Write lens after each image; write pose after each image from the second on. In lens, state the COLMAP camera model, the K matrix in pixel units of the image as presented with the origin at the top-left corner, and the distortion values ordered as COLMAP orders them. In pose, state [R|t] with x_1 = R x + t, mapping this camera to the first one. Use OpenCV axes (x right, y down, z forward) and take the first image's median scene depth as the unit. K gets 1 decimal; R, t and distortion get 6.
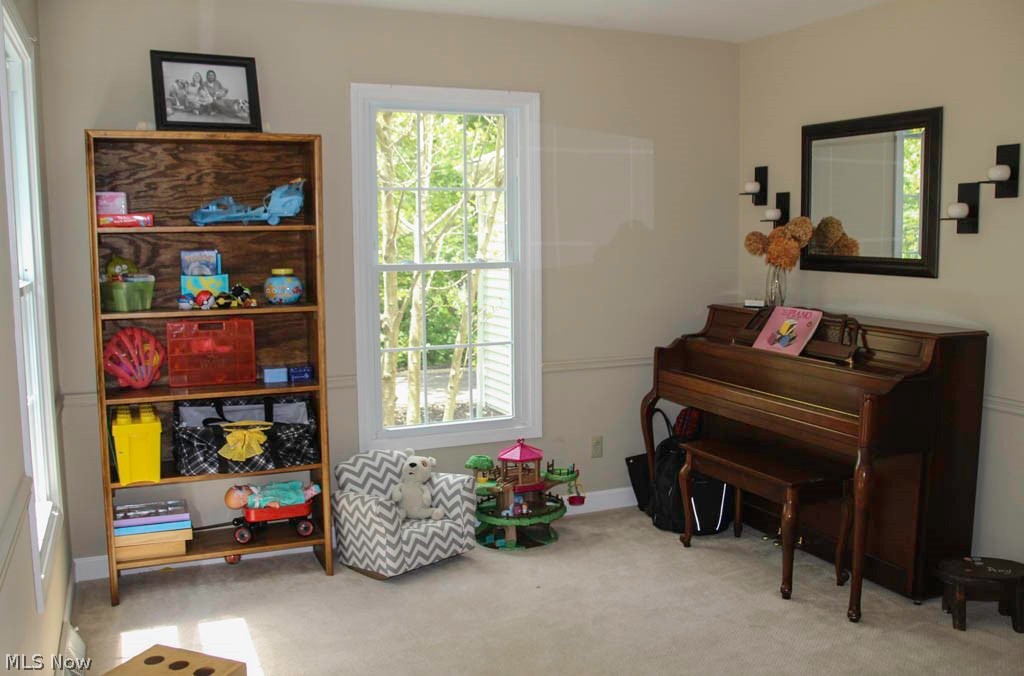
lens RADIAL K [[945.5, 0, 509.4], [0, 945.5, 336.4], [0, 0, 1]] dist [-0.021238, 0.000000]
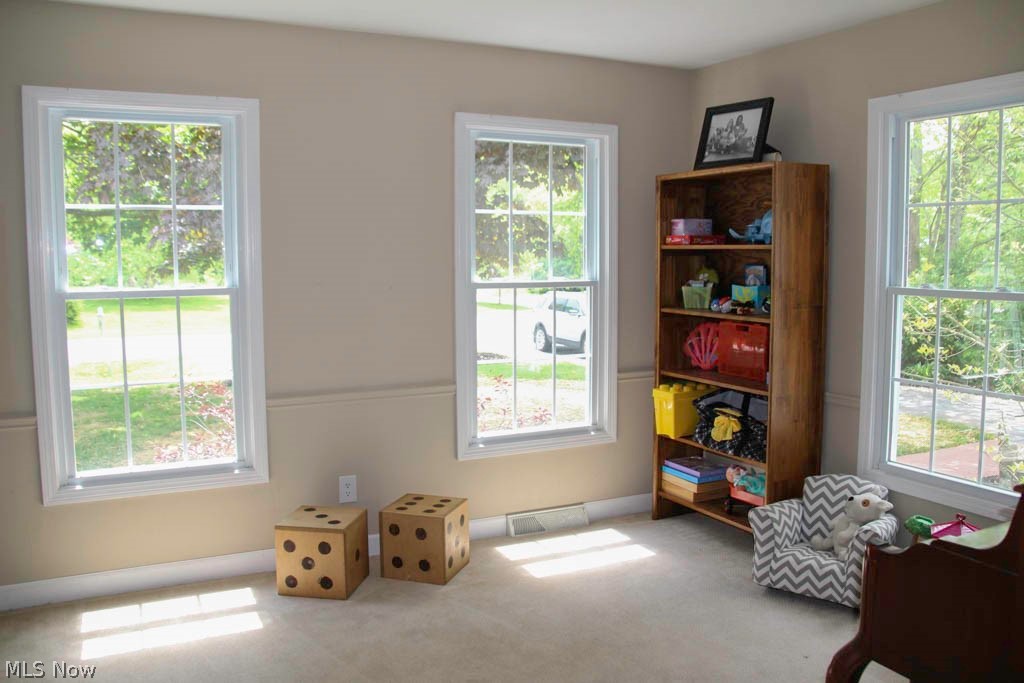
lens RADIAL K [[904.4, 0, 510.5], [0, 904.4, 340.5], [0, 0, 1]] dist [-0.046331, -0.000901]
pose [[0.085168, 0.113012, -0.989937, 0.815164], [-0.109501, 0.988590, 0.103438, -0.084076], [0.990331, 0.099589, 0.096571, 0.620118]]
